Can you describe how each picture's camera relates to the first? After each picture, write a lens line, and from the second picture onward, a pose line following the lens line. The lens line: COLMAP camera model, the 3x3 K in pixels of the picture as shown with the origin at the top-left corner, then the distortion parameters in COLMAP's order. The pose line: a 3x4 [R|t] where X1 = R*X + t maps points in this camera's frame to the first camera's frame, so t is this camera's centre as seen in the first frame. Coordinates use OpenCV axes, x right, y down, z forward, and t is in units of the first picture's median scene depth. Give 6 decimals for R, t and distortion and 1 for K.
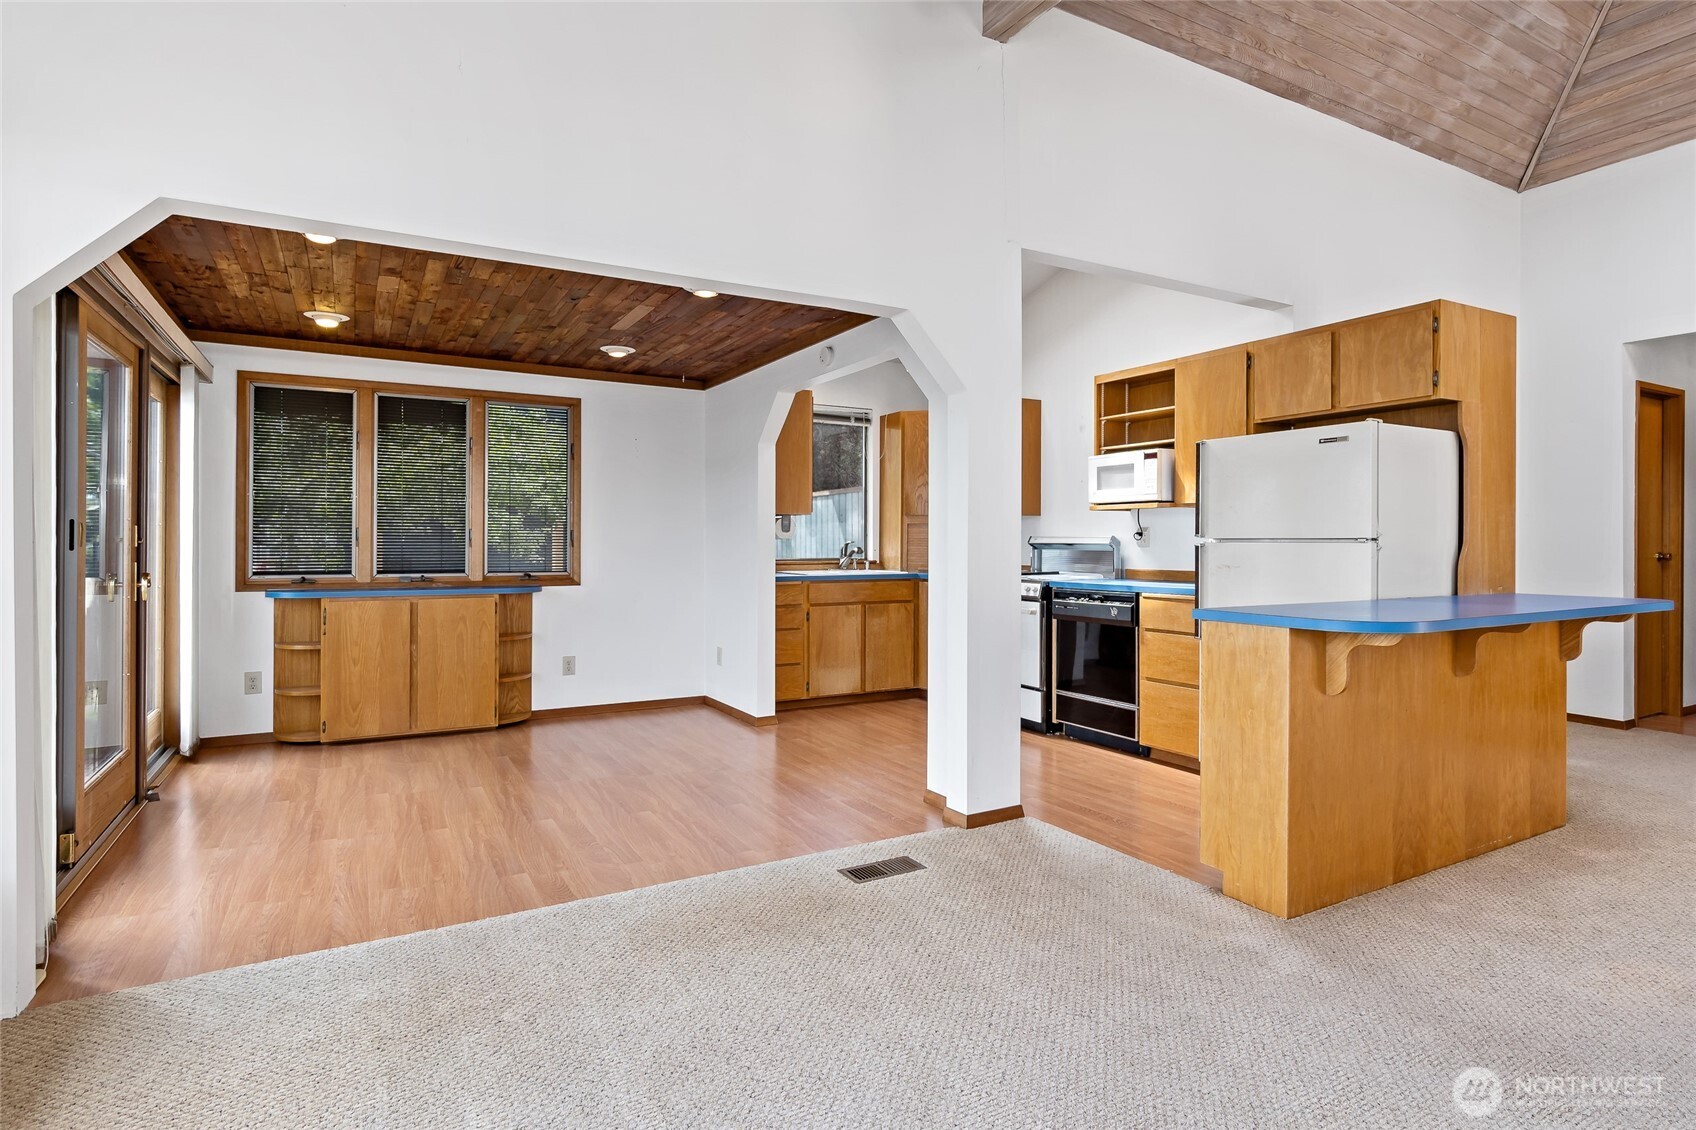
lens RADIAL K [[868.4, 0, 849.3], [0, 868.4, 550.2], [0, 0, 1]] dist [0.000365, -0.000127]
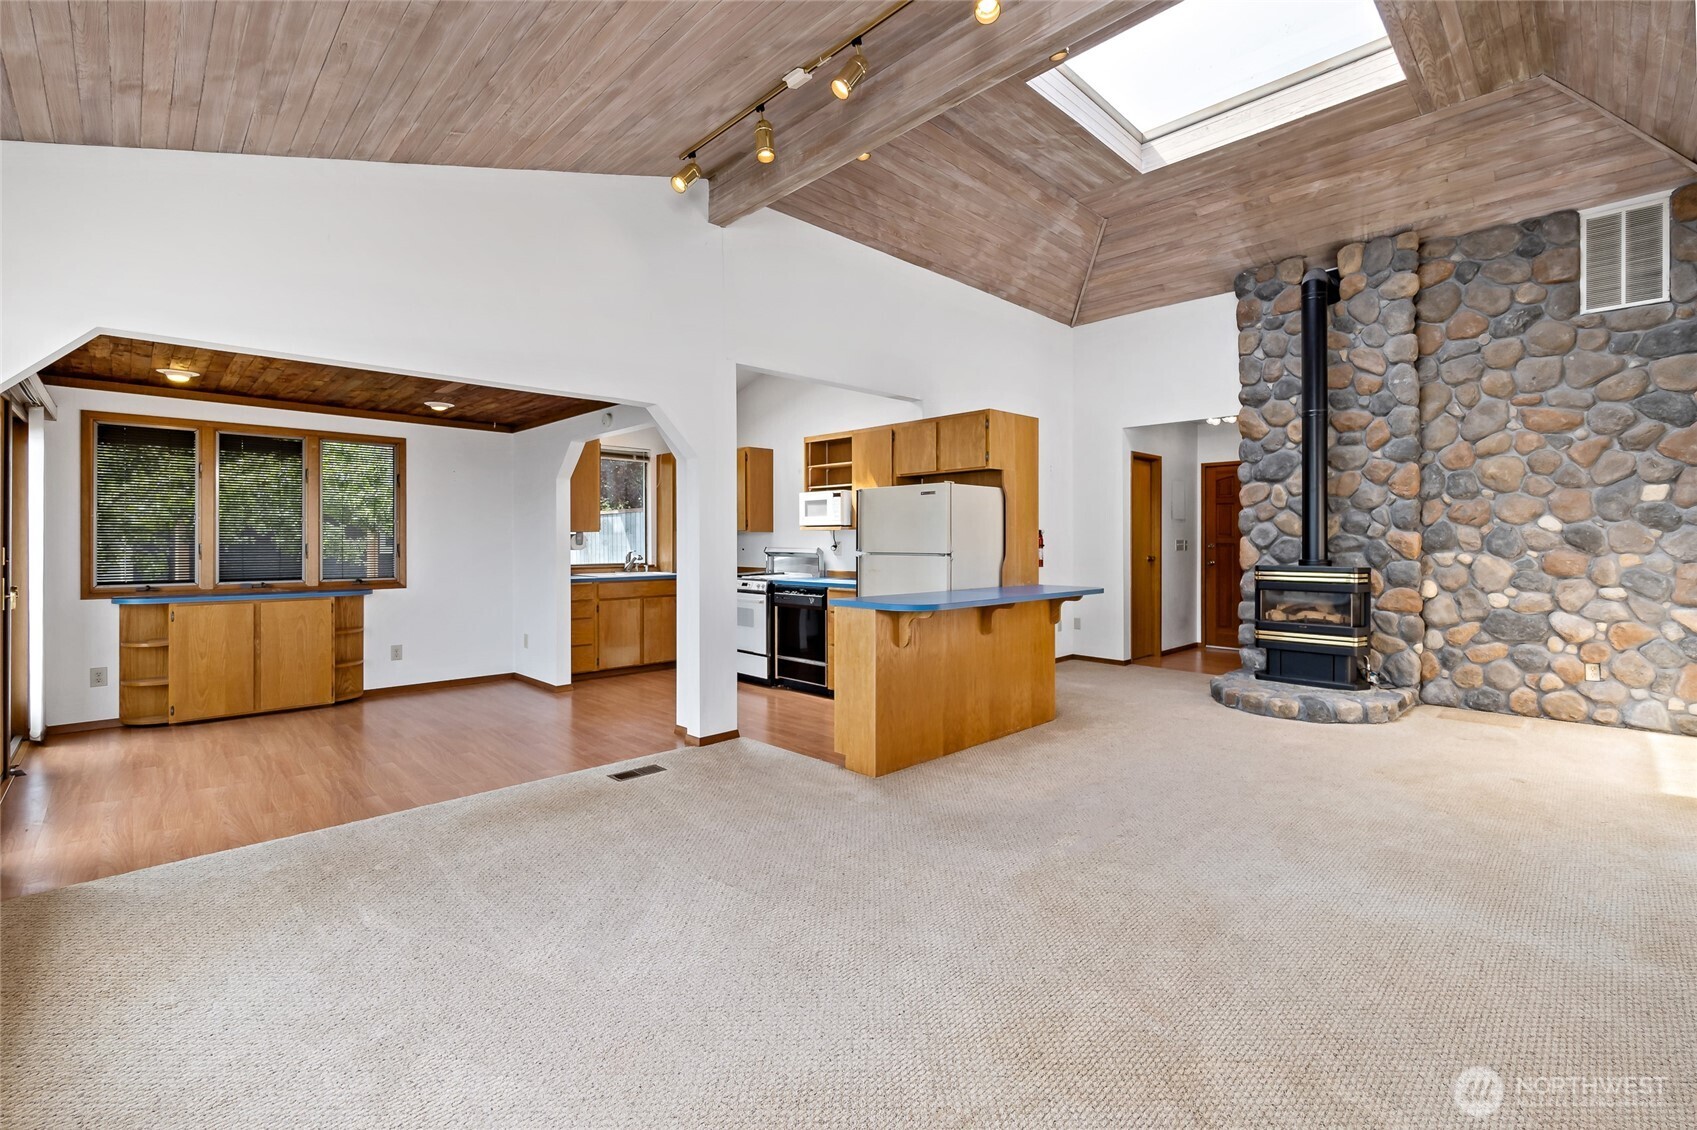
lens RADIAL K [[737.7, 0, 840.8], [0, 737.7, 549.8], [0, 0, 1]] dist [-0.003922, 0.001031]
pose [[0.968914, -0.005008, 0.247349, 0.039649], [0.004350, 0.999985, 0.003206, -0.017934], [-0.247361, -0.002030, 0.968921, -0.212645]]
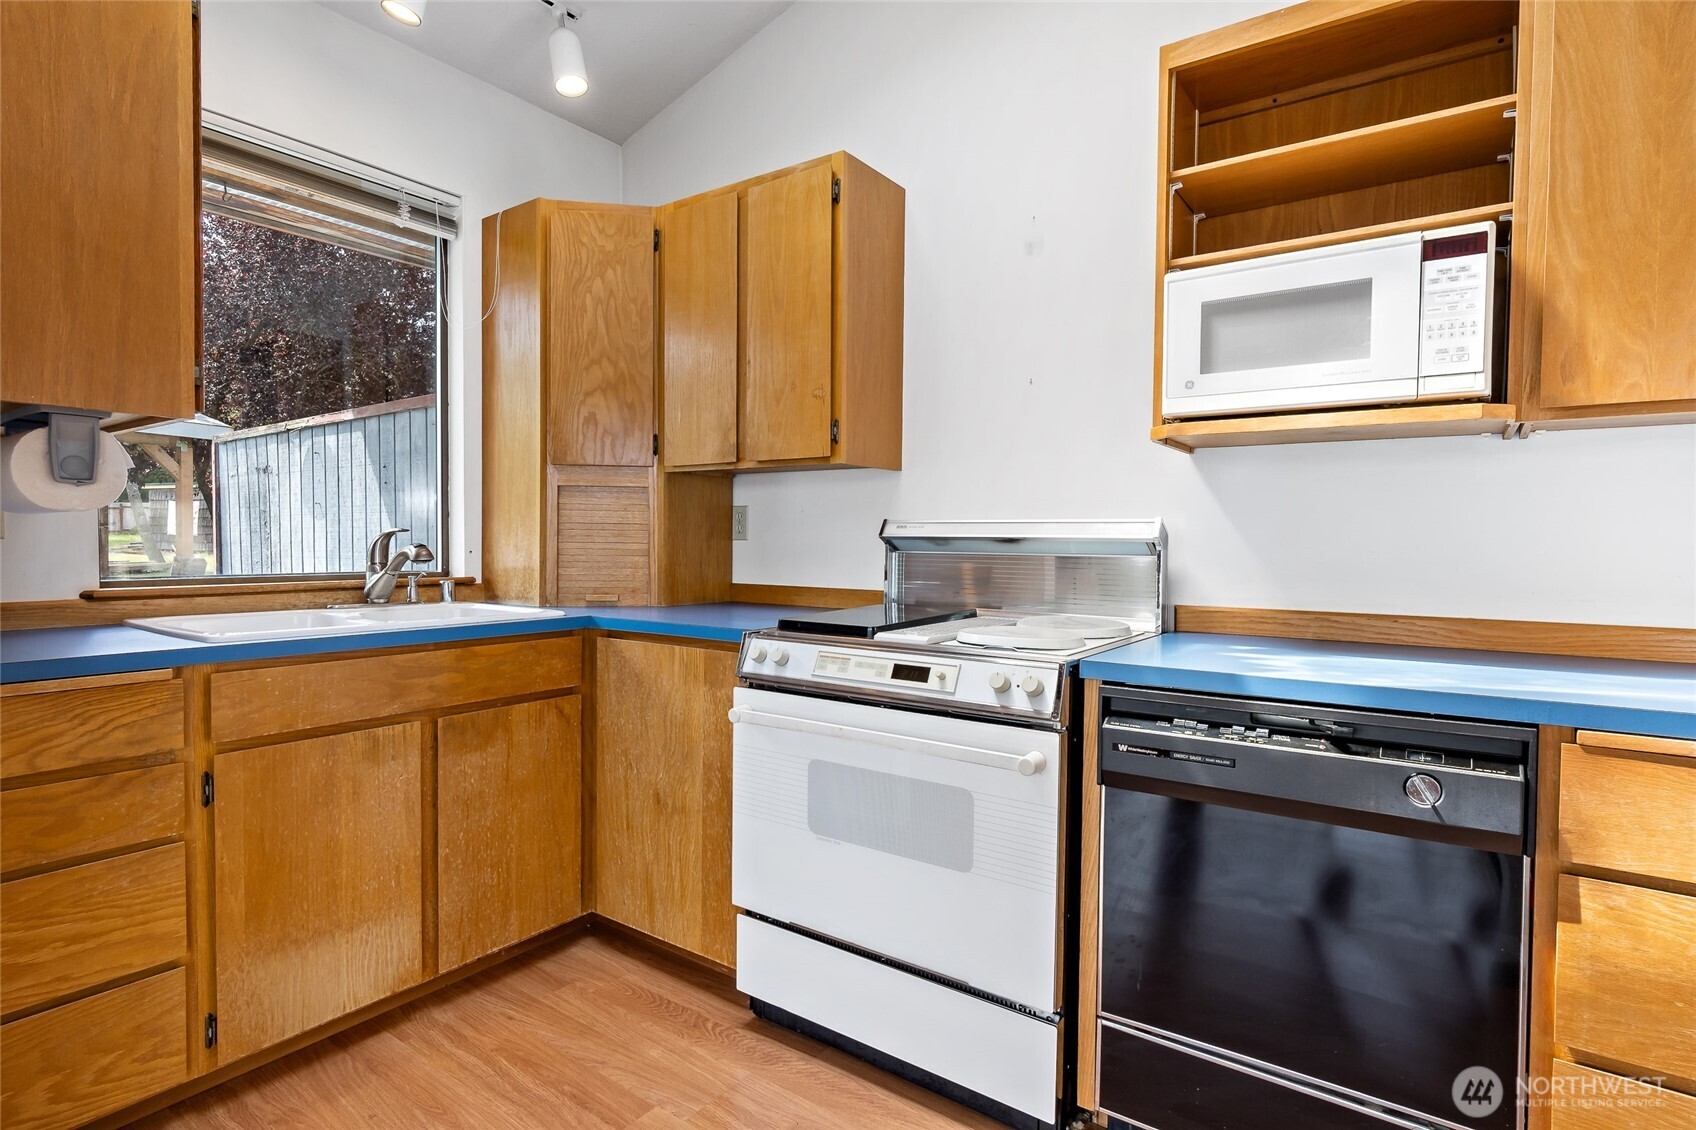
lens RADIAL K [[868.4, 0, 842.4], [0, 868.4, 567.4], [0, 0, 1]] dist [0.000365, -0.000127]
pose [[0.911761, -0.006013, 0.410678, 0.029625], [-0.004161, 0.999706, 0.023875, -0.004122], [-0.410701, -0.023477, 0.911468, 0.776576]]
